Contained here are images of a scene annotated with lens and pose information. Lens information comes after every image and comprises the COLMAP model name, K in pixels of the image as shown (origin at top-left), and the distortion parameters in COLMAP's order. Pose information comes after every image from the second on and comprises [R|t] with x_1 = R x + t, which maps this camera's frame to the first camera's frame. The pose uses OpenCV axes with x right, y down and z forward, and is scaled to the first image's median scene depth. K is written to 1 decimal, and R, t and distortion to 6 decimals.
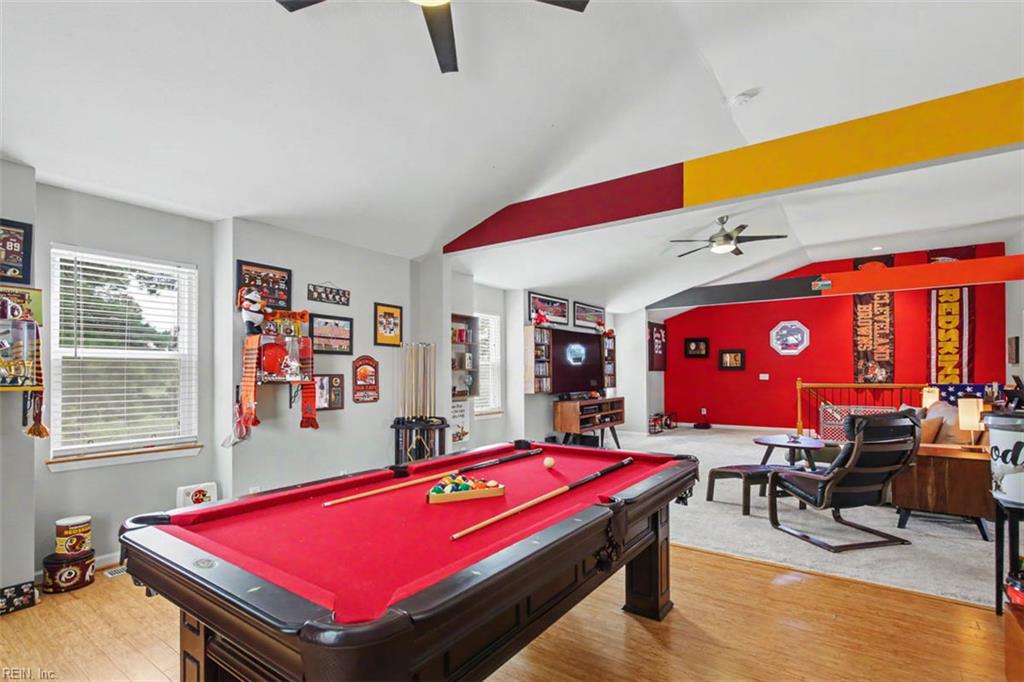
lens RADIAL K [[474.6, 0, 520.8], [0, 474.6, 369.6], [0, 0, 1]] dist [-0.007721, 0.001338]
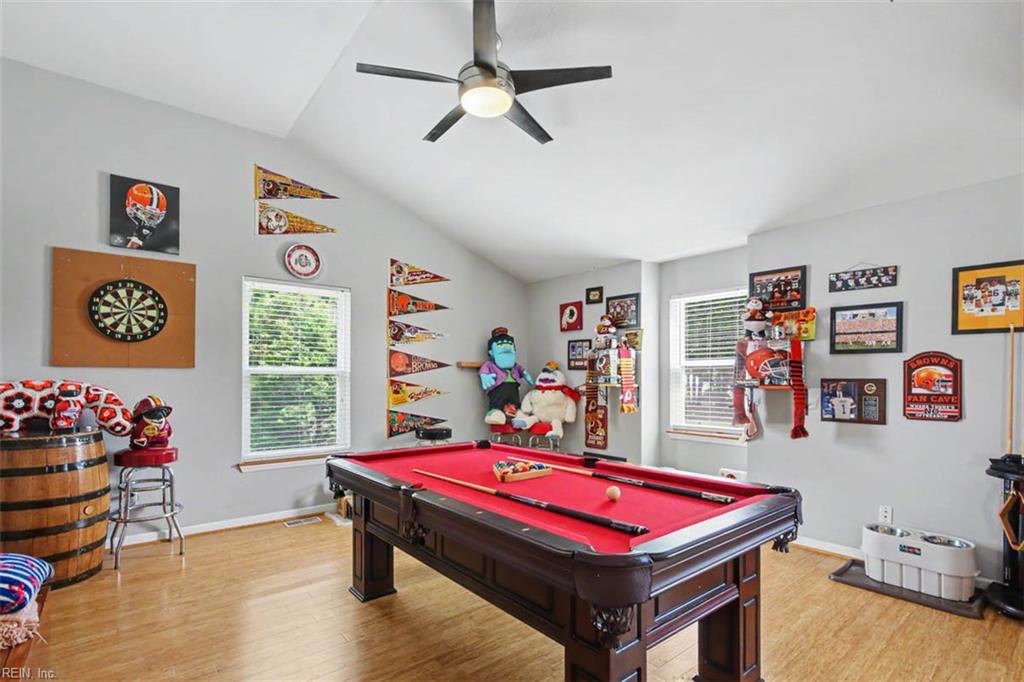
lens RADIAL K [[474.6, 0, 511.0], [0, 474.6, 377.9], [0, 0, 1]] dist [-0.007721, 0.001338]
pose [[-0.270815, 0.003478, -0.962625, 0.541463], [0.006136, 0.999979, 0.001887, 0.003520], [0.962612, -0.005396, -0.270831, 0.670511]]
